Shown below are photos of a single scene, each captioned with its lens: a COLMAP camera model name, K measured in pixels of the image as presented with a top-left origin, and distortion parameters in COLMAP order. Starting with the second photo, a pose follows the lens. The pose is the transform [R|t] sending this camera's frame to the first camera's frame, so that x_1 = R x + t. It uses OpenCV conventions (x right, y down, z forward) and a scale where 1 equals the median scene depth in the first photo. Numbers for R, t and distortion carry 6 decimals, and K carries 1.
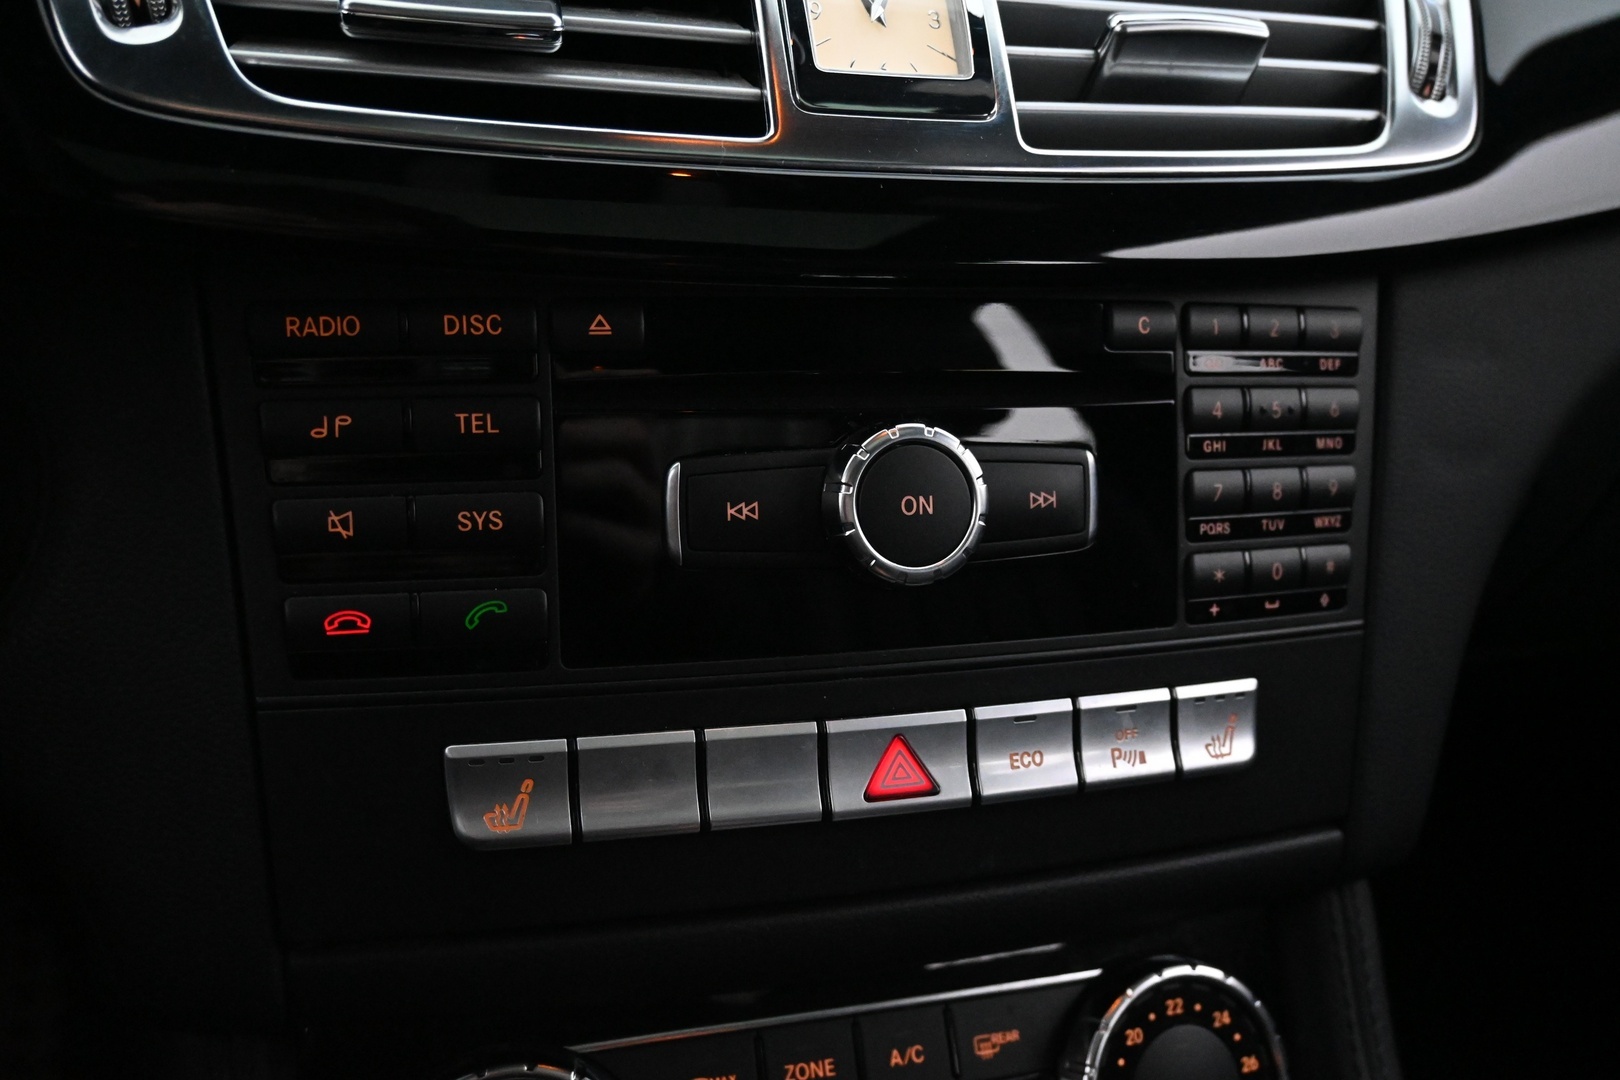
lens RADIAL K [[1517.6, 0, 810.0], [0, 1517.6, 540.0], [0, 0, 1]] dist [-0.008509, -0.015191]
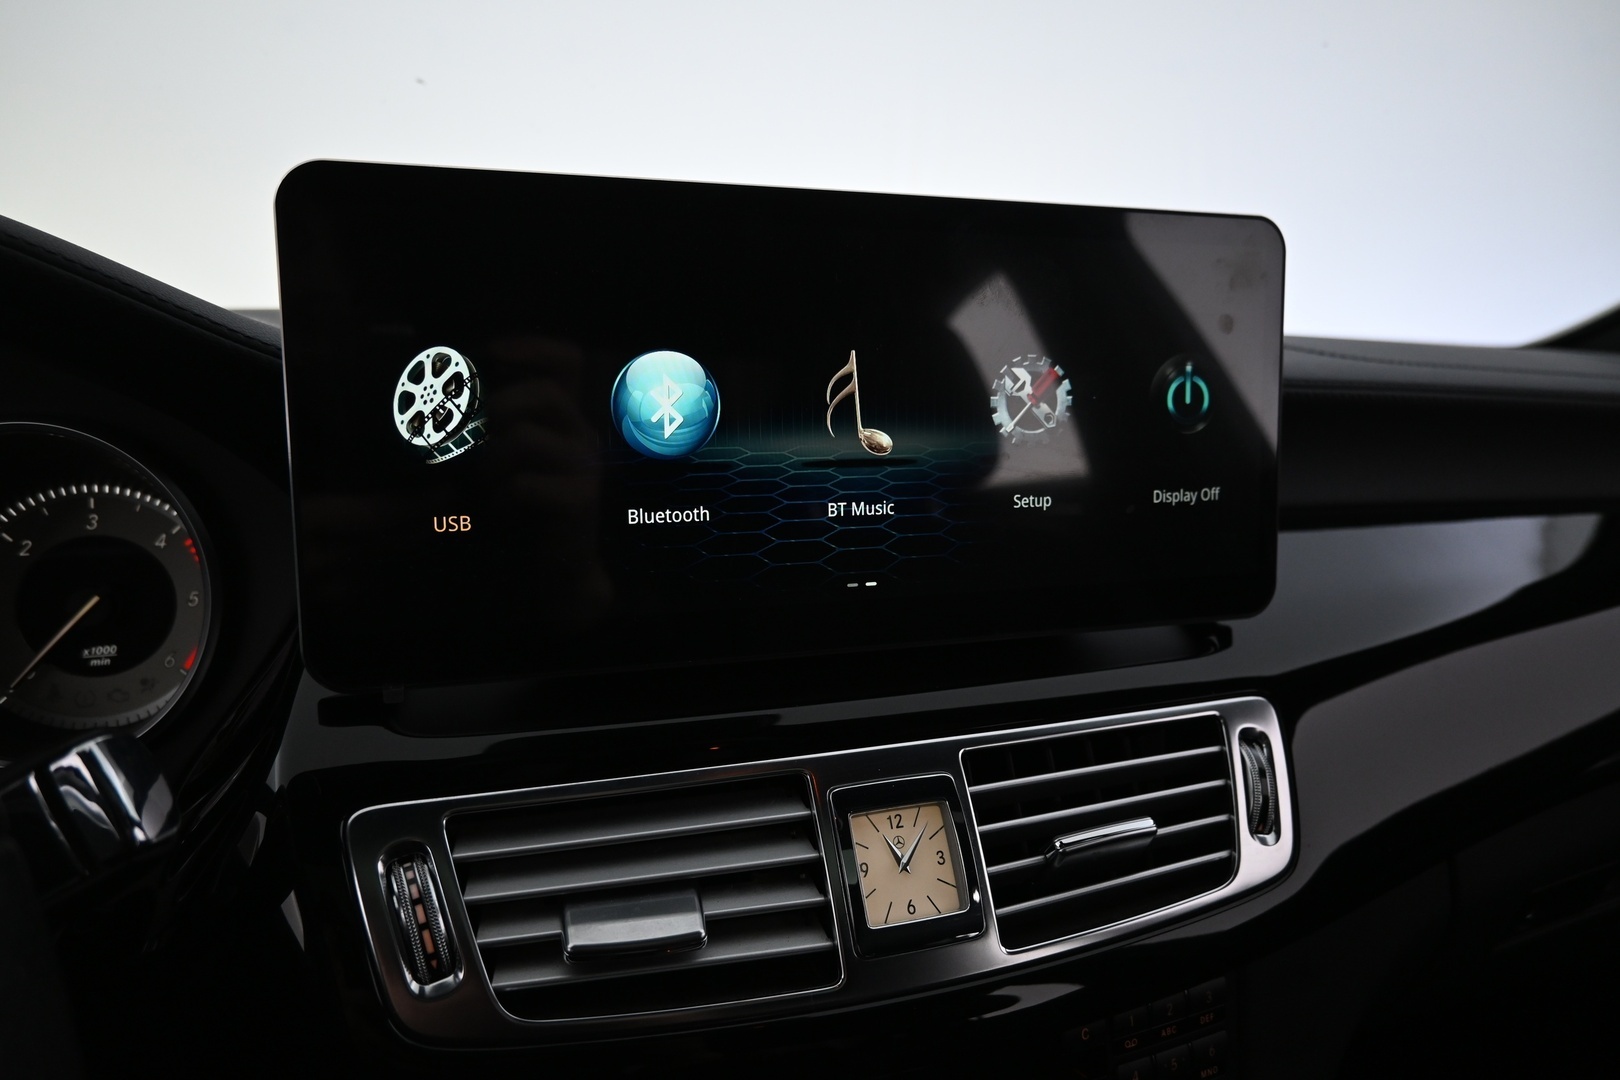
lens RADIAL K [[1104.7, 0, 810.0], [0, 1104.7, 540.0], [0, 0, 1]] dist [-0.000419, -0.002728]
pose [[0.999423, -0.031595, 0.012504, -0.049291], [0.032394, 0.997031, -0.069859, -0.542511], [-0.010260, 0.070224, 0.997479, -0.120513]]
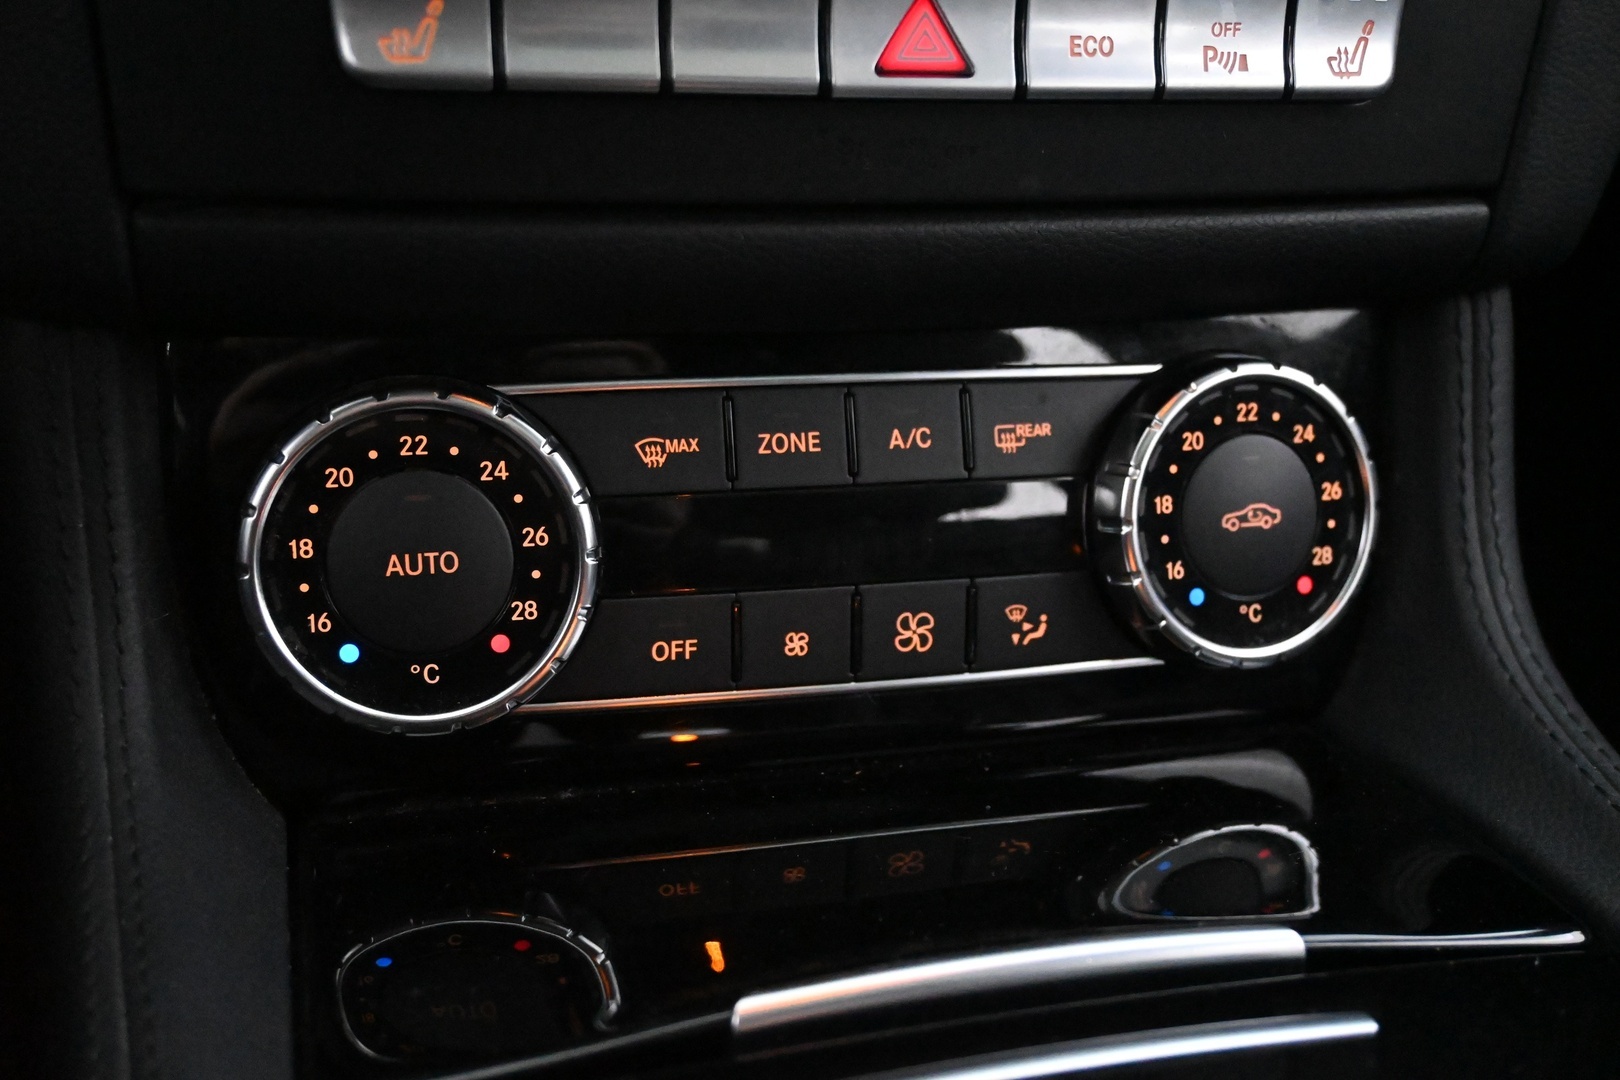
lens RADIAL K [[1806.1, 0, 810.0], [0, 1806.1, 540.0], [0, 0, 1]] dist [0.003022, -0.011676]
pose [[0.997705, 0.065688, -0.016448, 0.030521], [-0.059450, 0.965979, 0.251695, 0.155951], [0.032421, -0.250139, 0.967667, 0.047128]]
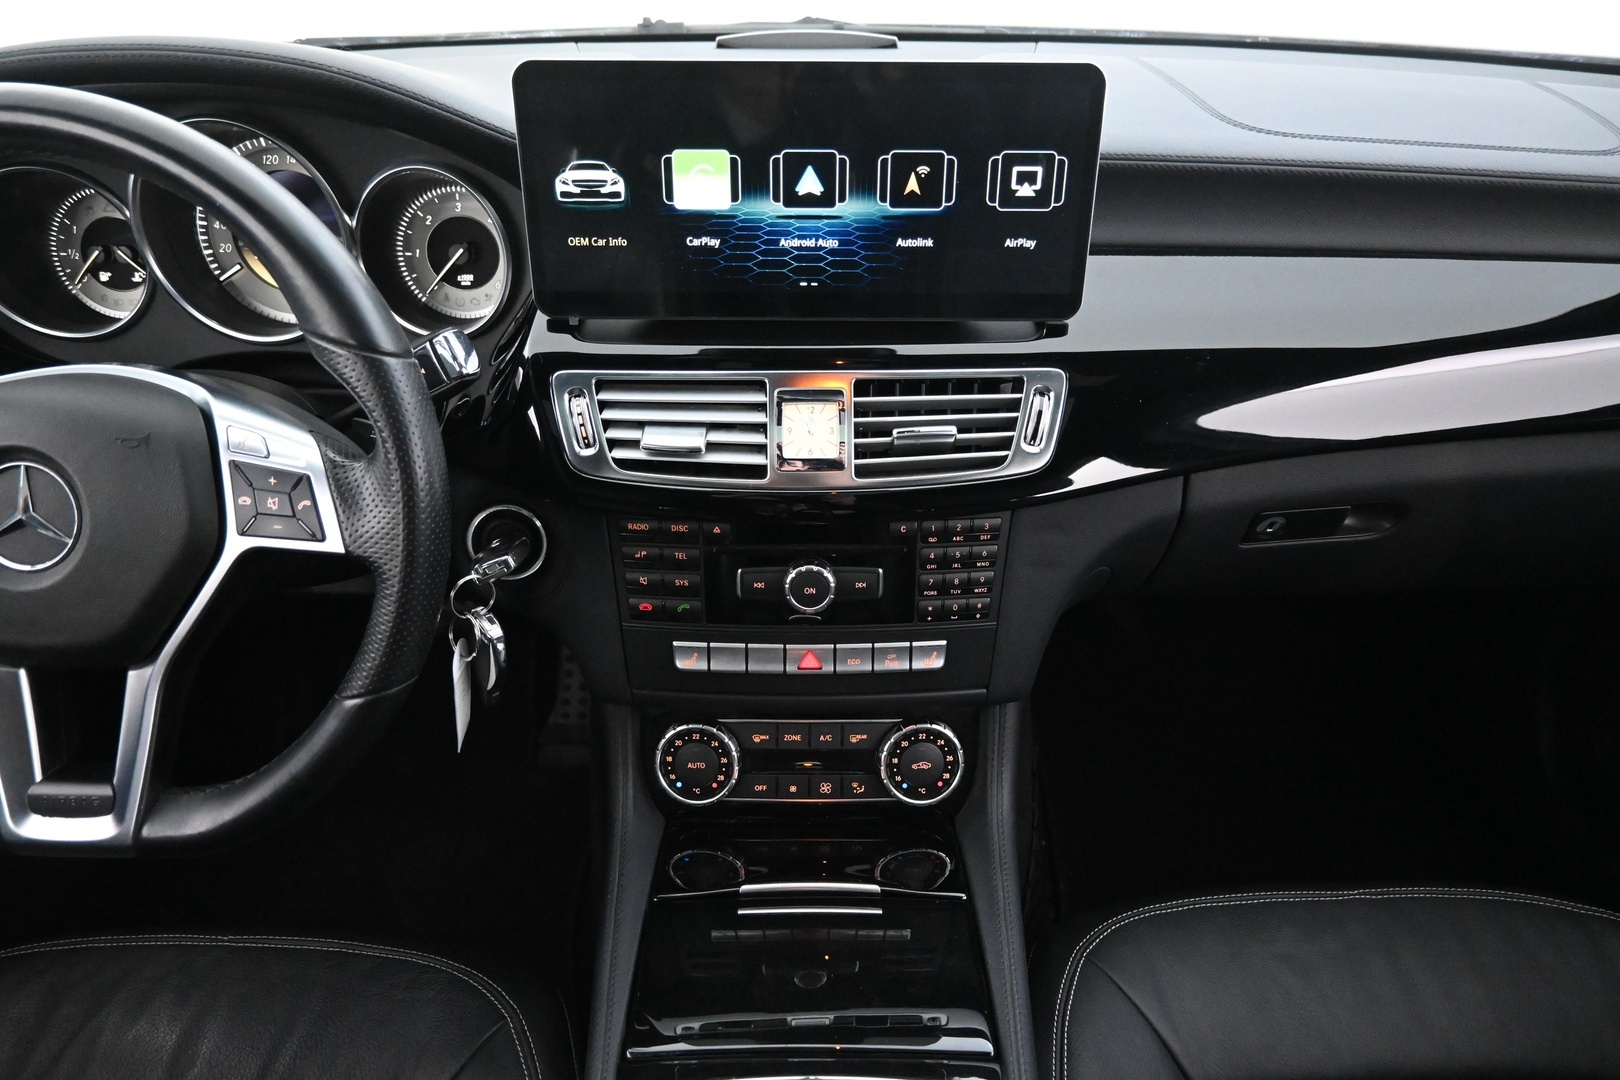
lens RADIAL K [[1104.7, 0, 810.0], [0, 1104.7, 540.0], [0, 0, 1]] dist [-0.000419, -0.002728]
pose [[0.950496, 0.124424, -0.284737, 0.636901], [-0.042234, 0.959559, 0.278323, -0.683874], [0.307852, -0.252519, 0.917312, -0.988707]]
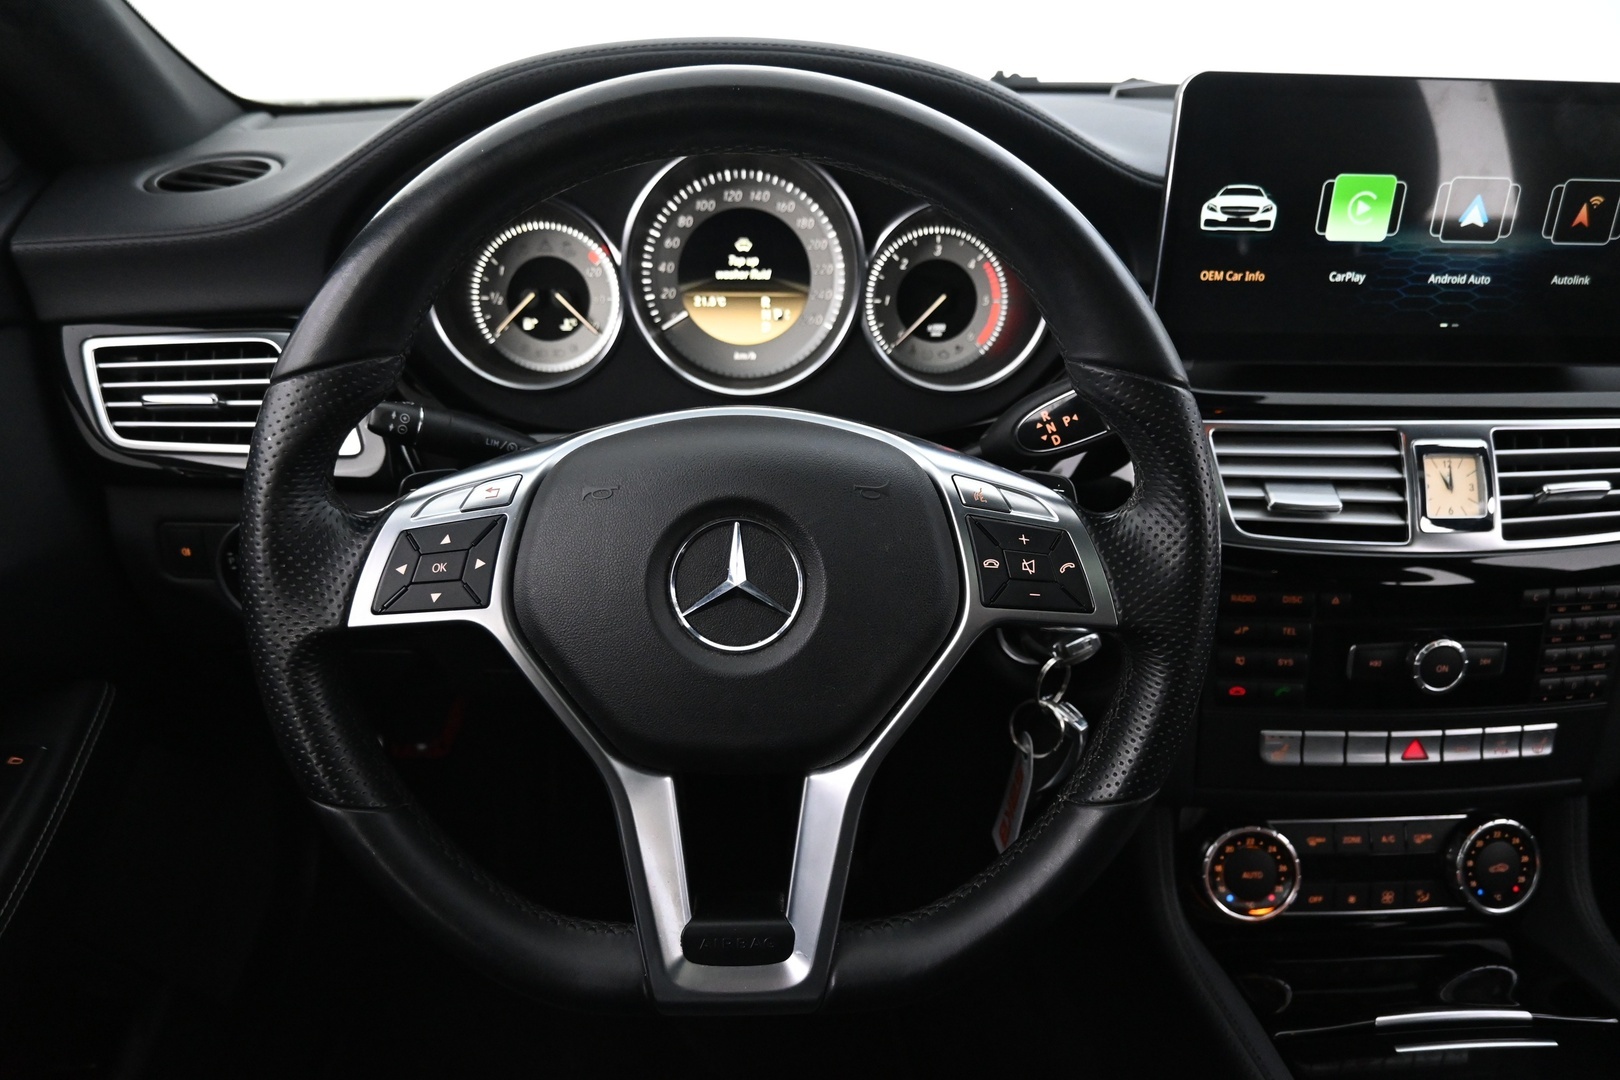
lens RADIAL K [[1104.7, 0, 810.0], [0, 1104.7, 540.0], [0, 0, 1]] dist [-0.000419, -0.002728]
pose [[0.969164, 0.092176, -0.228529, -0.549473], [-0.048330, 0.980494, 0.190514, -0.522439], [0.241632, -0.173595, 0.954714, -1.067991]]
